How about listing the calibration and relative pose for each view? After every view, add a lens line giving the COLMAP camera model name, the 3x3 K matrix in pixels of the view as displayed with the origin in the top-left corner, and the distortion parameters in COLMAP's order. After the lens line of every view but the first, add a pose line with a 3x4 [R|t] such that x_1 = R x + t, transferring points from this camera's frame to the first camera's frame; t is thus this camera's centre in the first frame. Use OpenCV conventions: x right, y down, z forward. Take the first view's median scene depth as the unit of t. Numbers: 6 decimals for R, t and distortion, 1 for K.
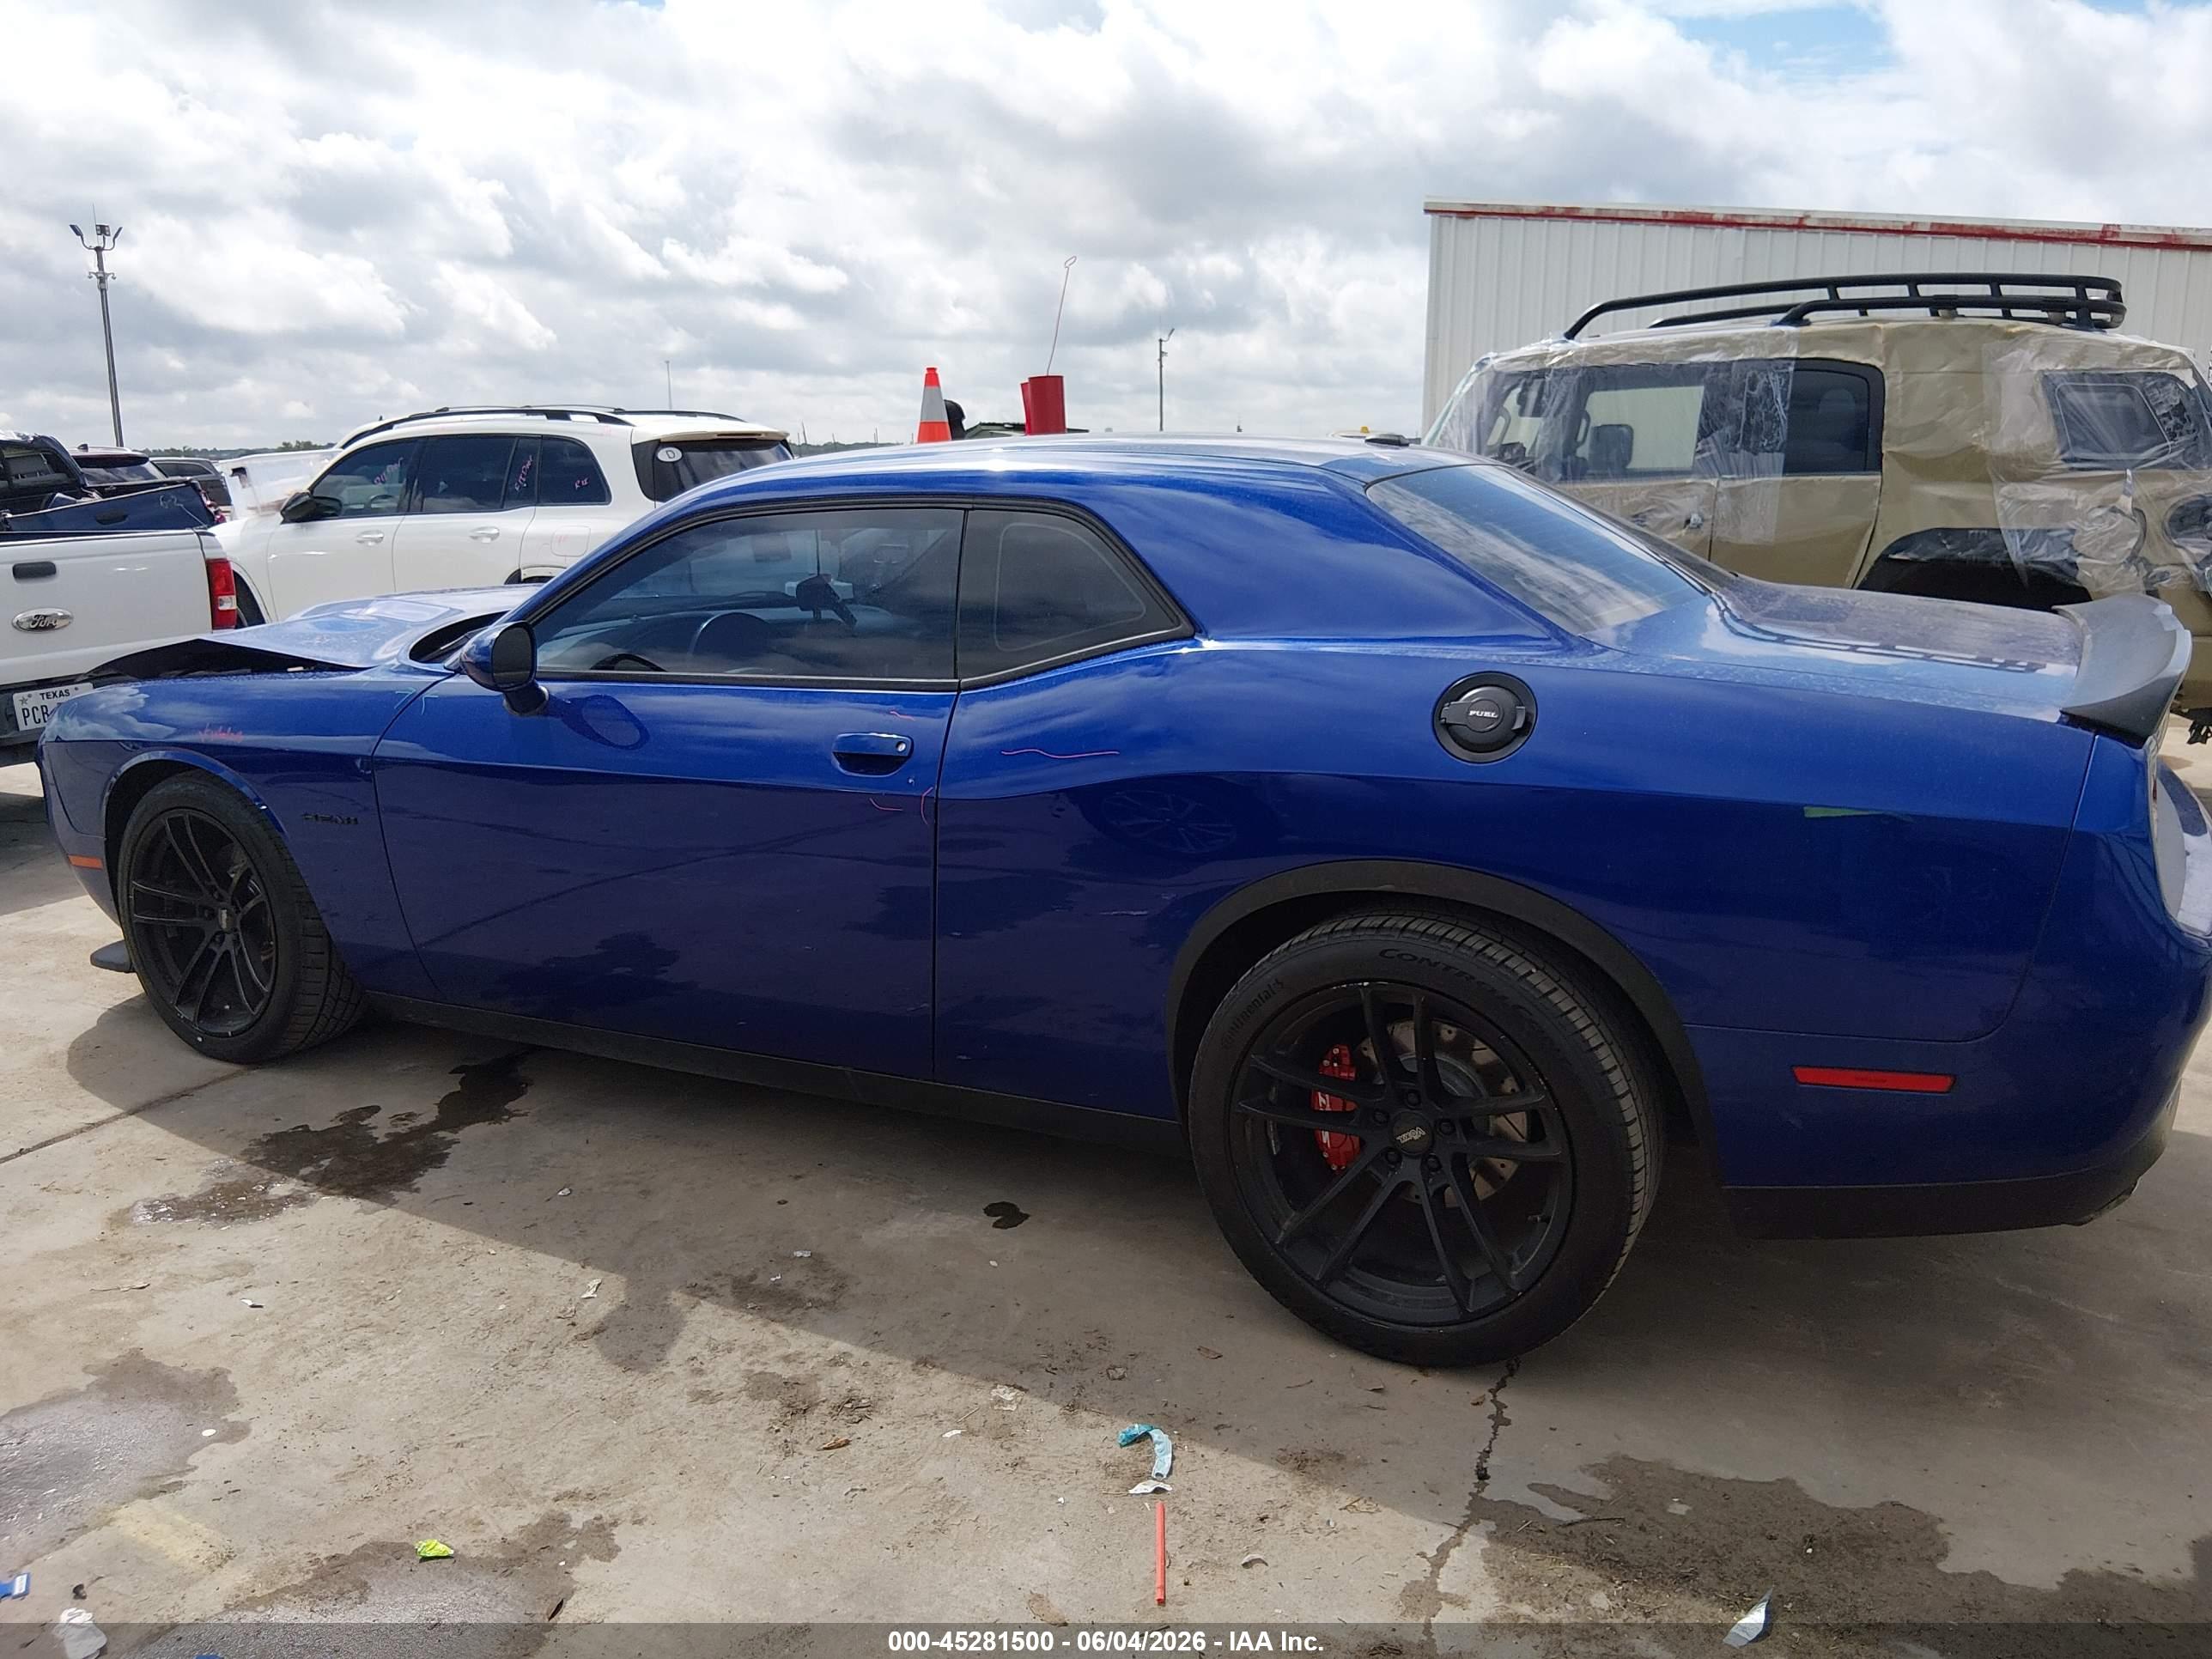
lens RADIAL K [[1689.5, 0, 1107.5], [0, 1689.5, 846.9], [0, 0, 1]] dist [0.057880, -0.111224]
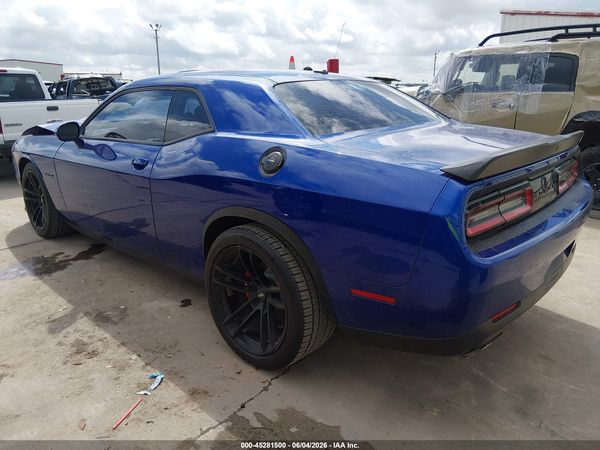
lens RADIAL K [[458.3, 0, 300.4], [0, 458.3, 223.5], [0, 0, 1]] dist [0.057880, -0.111224]
pose [[0.967697, 0.084123, -0.237668, 0.194183], [-0.069856, 0.995248, 0.067841, -0.010611], [0.242245, -0.049047, 0.968975, 0.089494]]
